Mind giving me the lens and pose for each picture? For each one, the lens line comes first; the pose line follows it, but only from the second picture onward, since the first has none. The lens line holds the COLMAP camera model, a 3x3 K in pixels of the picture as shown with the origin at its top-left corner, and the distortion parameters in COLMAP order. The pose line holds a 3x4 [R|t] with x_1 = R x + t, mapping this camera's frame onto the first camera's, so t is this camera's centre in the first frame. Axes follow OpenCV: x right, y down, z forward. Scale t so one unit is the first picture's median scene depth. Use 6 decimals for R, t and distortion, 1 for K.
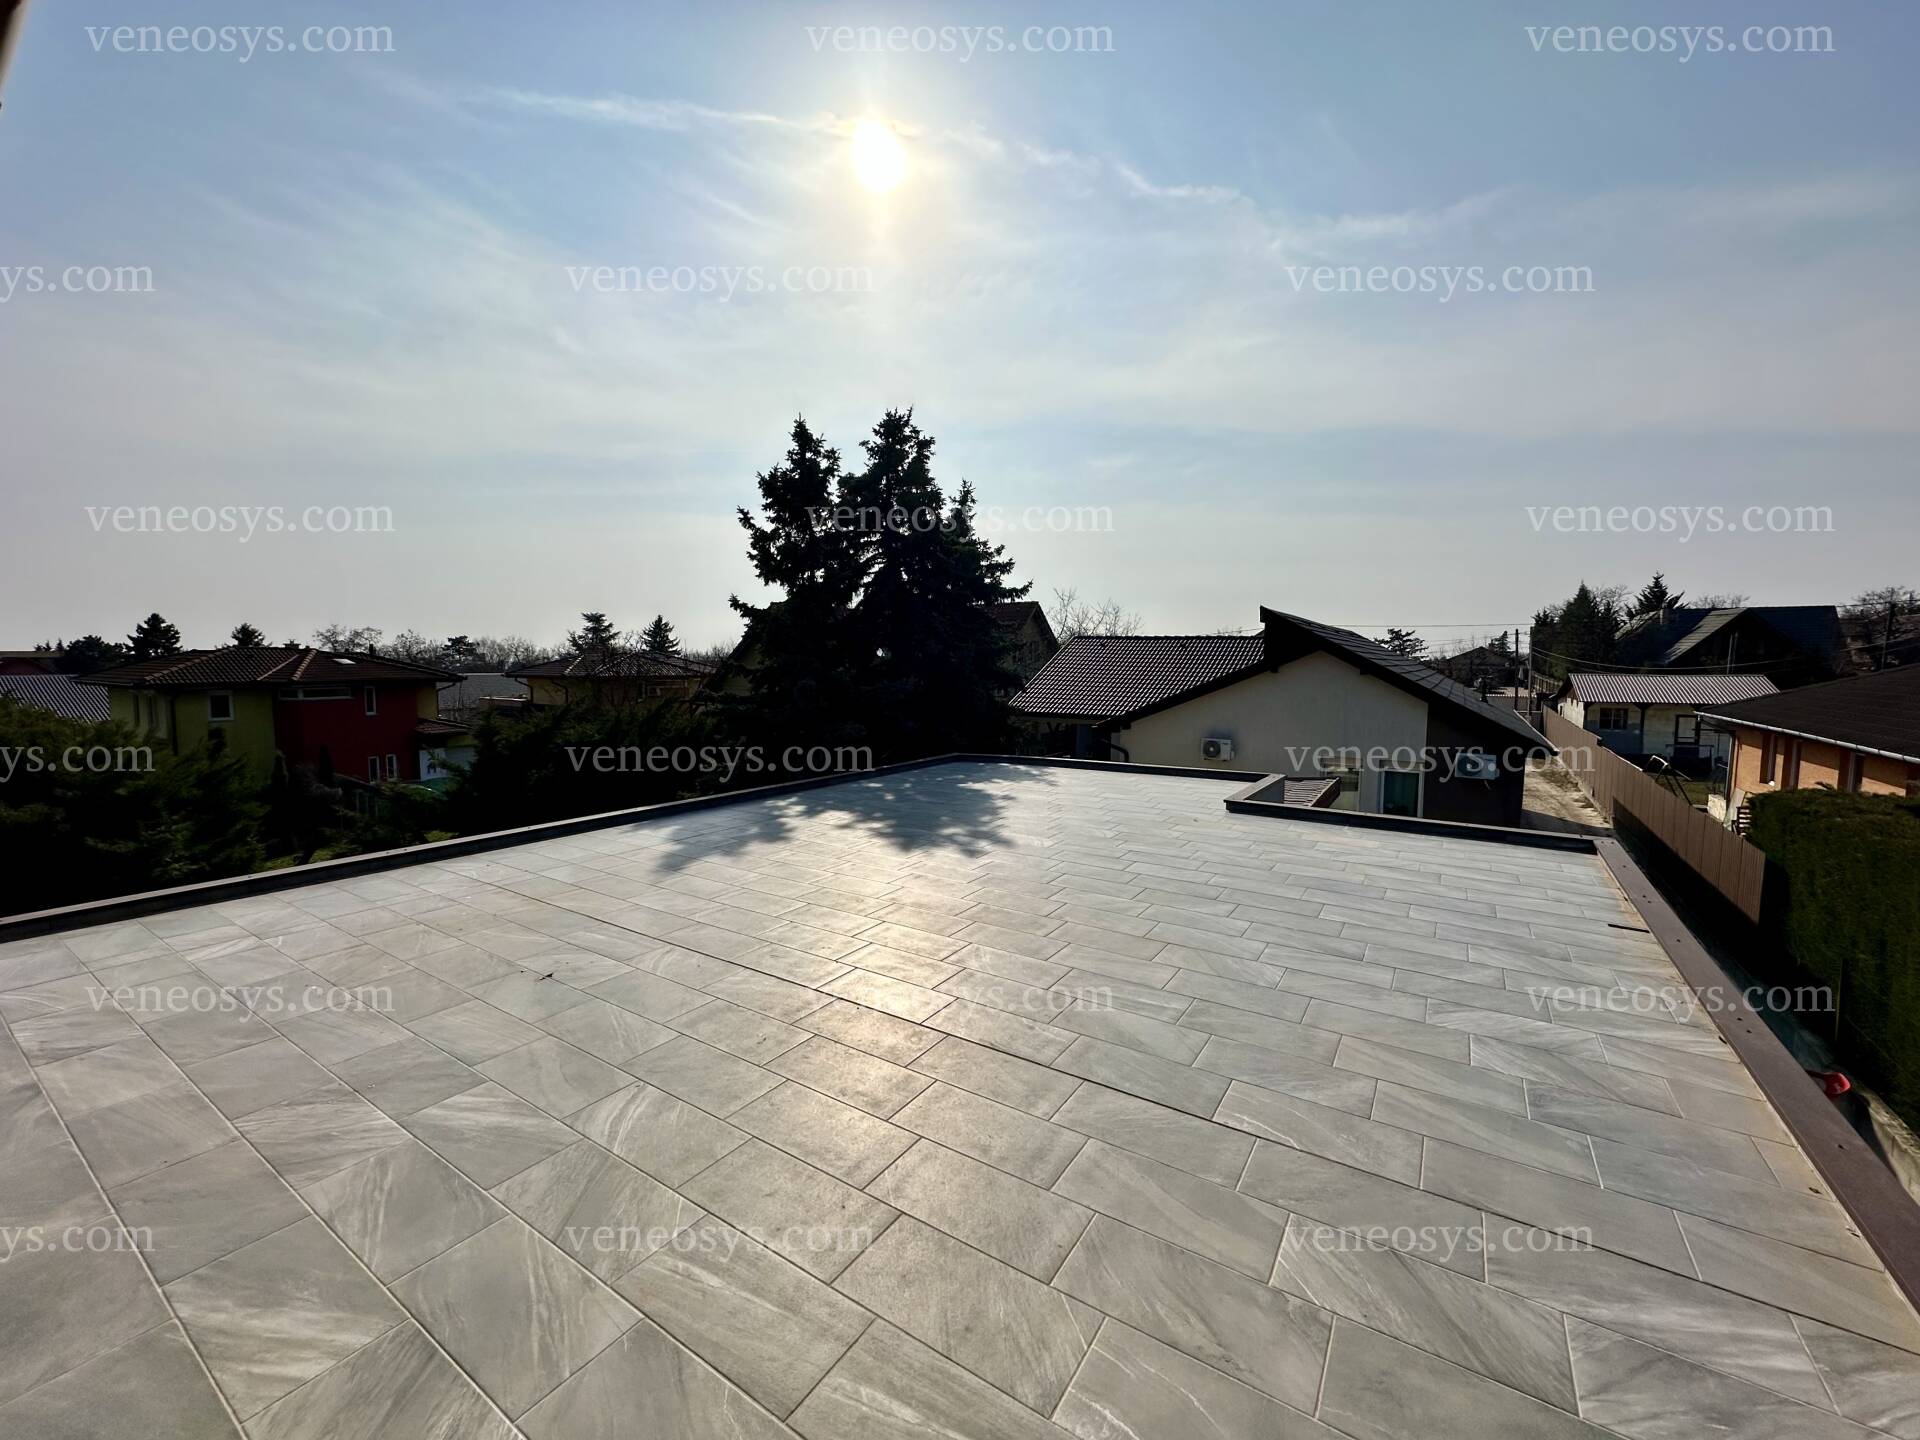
lens RADIAL K [[768.9, 0, 954.8], [0, 768.9, 713.7], [0, 0, 1]] dist [0.000064, -0.000616]
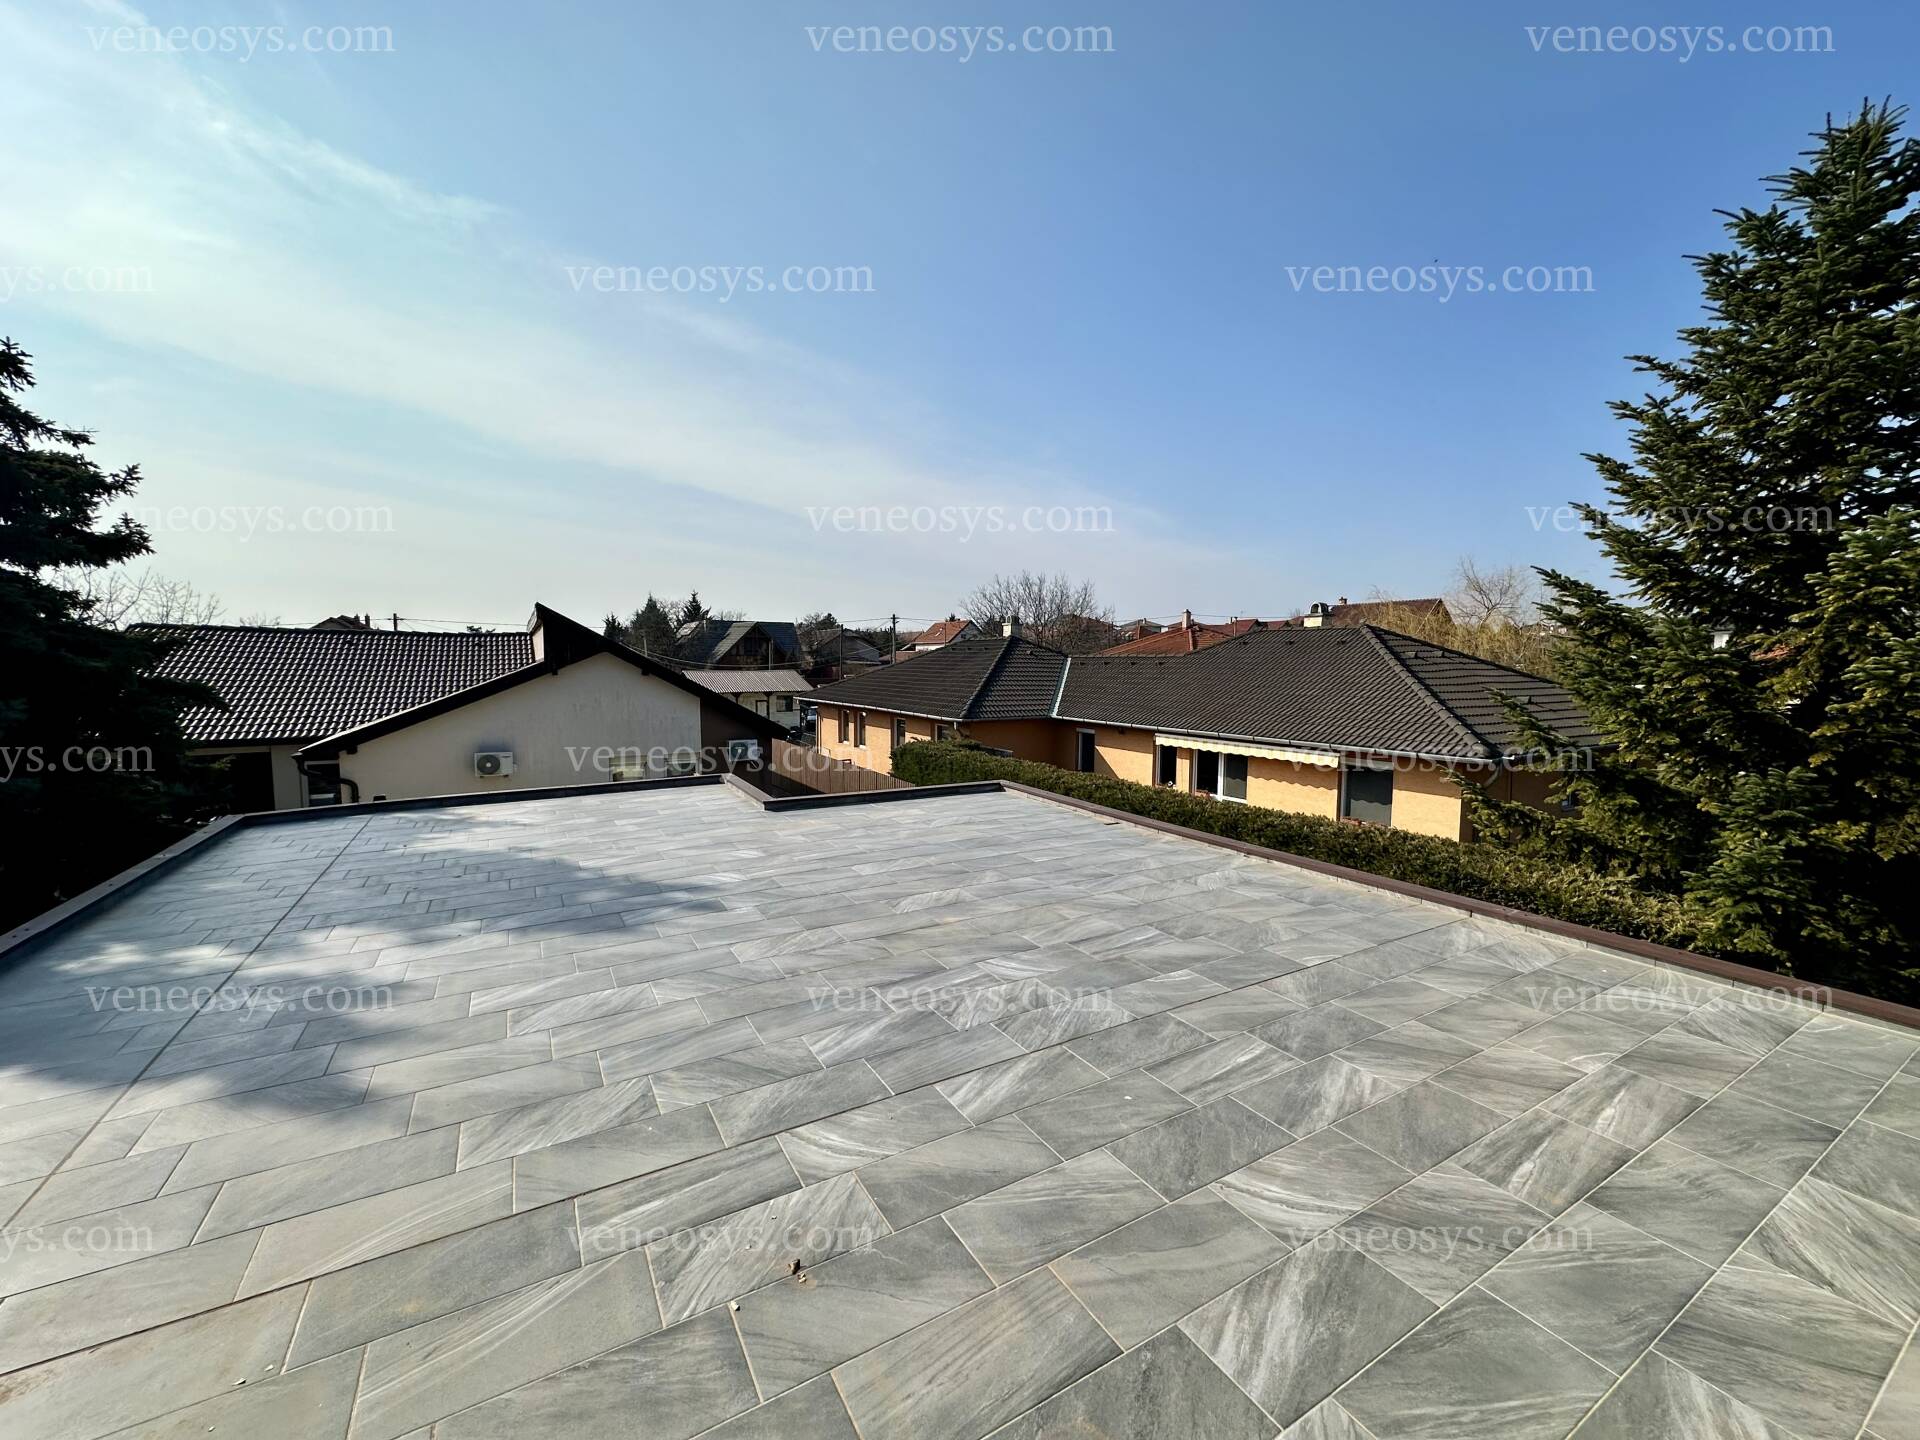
lens RADIAL K [[768.9, 0, 955.3], [0, 768.9, 726.5], [0, 0, 1]] dist [0.000064, -0.000616]
pose [[0.439796, -0.078283, 0.894679, -0.781550], [0.060892, 0.996501, 0.057260, -0.054636], [-0.896031, 0.029296, 0.443024, 0.541732]]
